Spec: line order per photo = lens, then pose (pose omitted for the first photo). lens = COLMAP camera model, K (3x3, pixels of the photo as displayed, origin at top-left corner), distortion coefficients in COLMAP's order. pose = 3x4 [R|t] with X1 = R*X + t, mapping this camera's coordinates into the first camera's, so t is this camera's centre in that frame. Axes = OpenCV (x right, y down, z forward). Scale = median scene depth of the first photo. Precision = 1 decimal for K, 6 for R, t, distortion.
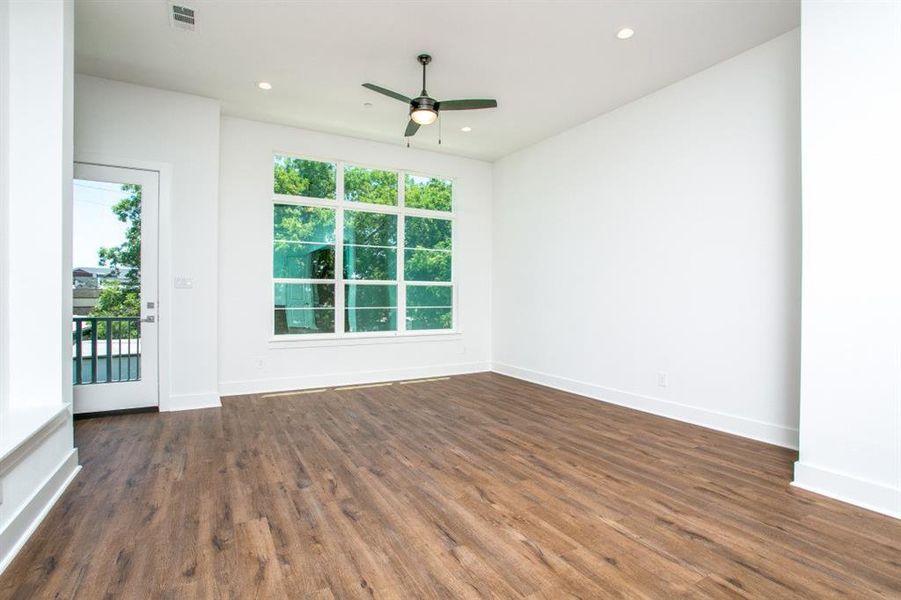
lens RADIAL K [[438.7, 0, 450.5], [0, 438.7, 300.0], [0, 0, 1]] dist [-0.024274, 0.000291]
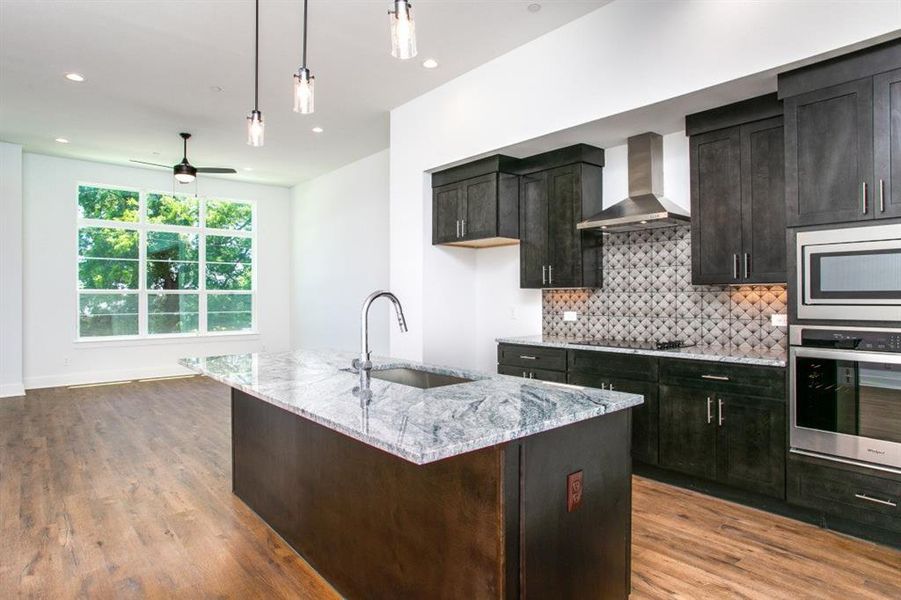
lens RADIAL K [[520.7, 0, 460.3], [0, 520.7, 299.3], [0, 0, 1]] dist [-0.080084, 0.068291]
pose [[0.980644, -0.009199, 0.195585, 0.458178], [0.010579, 0.999926, -0.006015, -0.005139], [-0.195516, 0.007968, 0.980668, -0.747763]]
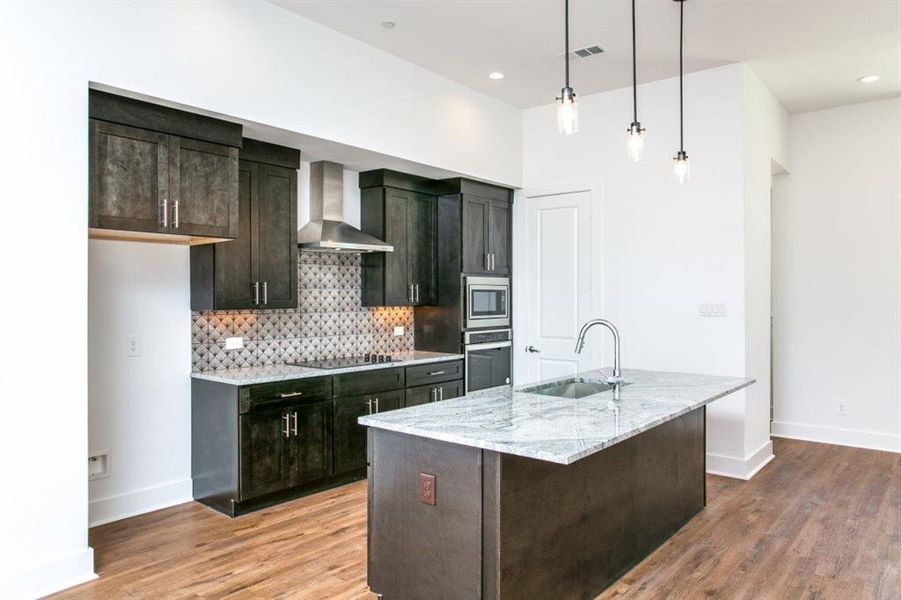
lens RADIAL K [[614.1, 0, 450.5], [0, 614.1, 300.0], [0, 0, 1]] dist [0.001805, 0.002874]
pose [[-0.356805, -0.005929, 0.934160, -0.258182], [0.013519, 0.999842, 0.011509, -0.057782], [-0.934081, 0.016735, -0.356668, 0.375202]]
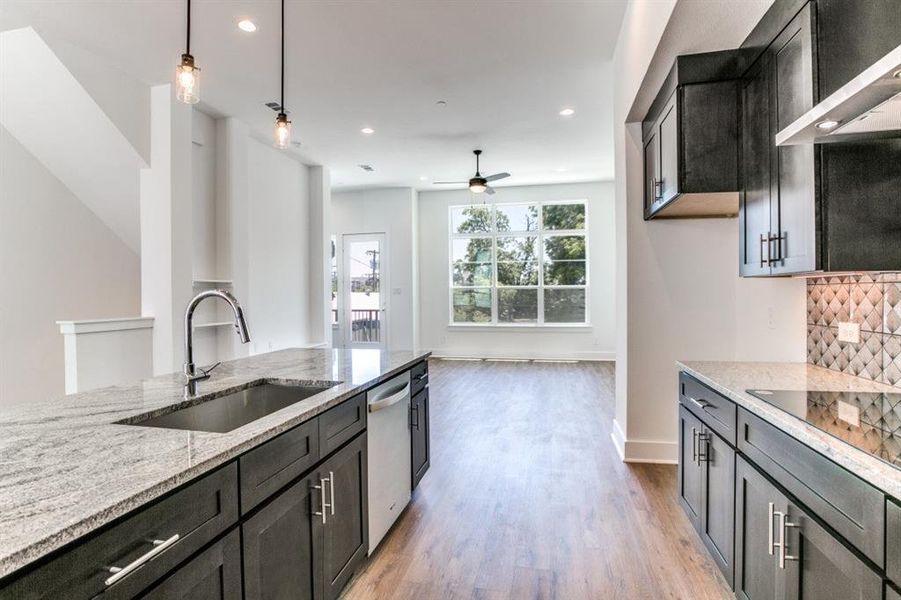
lens RADIAL K [[448.7, 0, 450.5], [0, 448.7, 300.0], [0, 0, 1]] dist [-0.001631, -0.000150]
pose [[0.743110, 0.000599, -0.669169, 0.931145], [0.003133, 0.999986, 0.004374, -0.009870], [0.669162, -0.005347, 0.743097, -0.301983]]
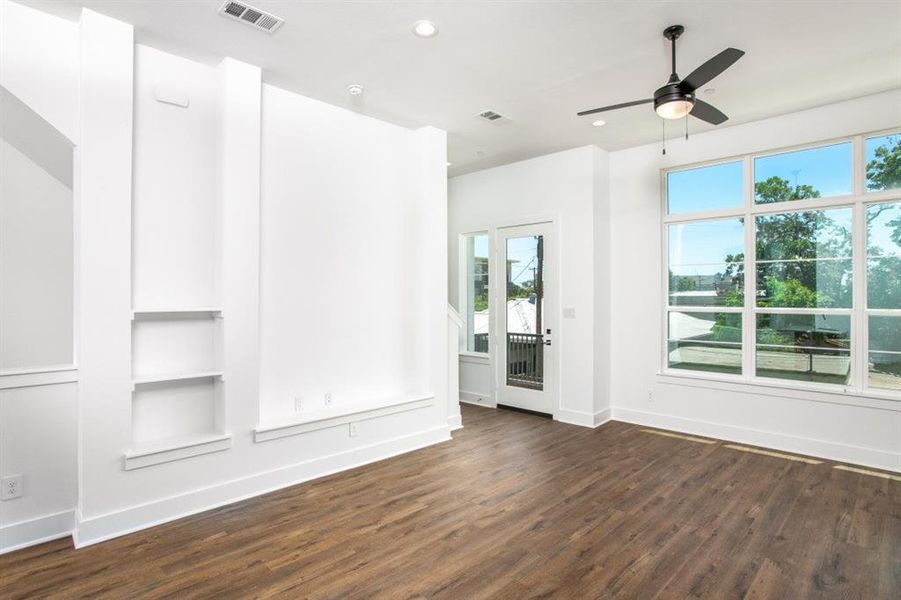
lens RADIAL K [[479.9, 0, 450.5], [0, 479.9, 300.0], [0, 0, 1]] dist [-0.080868, 0.041182]
pose [[0.277138, 0.002861, -0.960826, 0.577104], [-0.008631, 0.999963, 0.000487, -0.079824], [0.960791, 0.008158, 0.277152, 0.380333]]
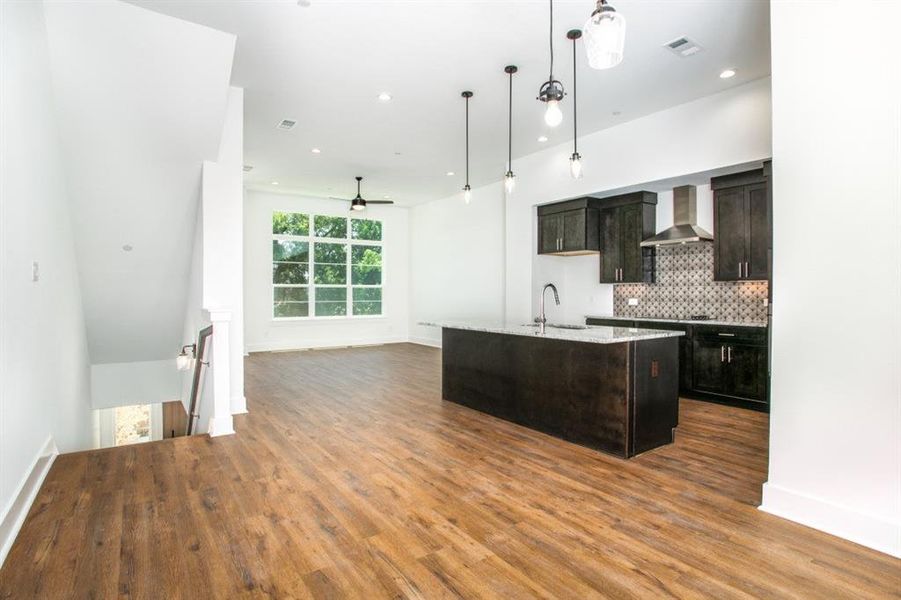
lens RADIAL K [[479.9, 0, 450.5], [0, 479.9, 300.0], [0, 0, 1]] dist [-0.080868, 0.041182]
pose [[0.996307, -0.006353, 0.085623, 0.166519], [0.006132, 0.999977, 0.002839, 0.014064], [-0.085639, -0.002304, 0.996324, -1.217157]]
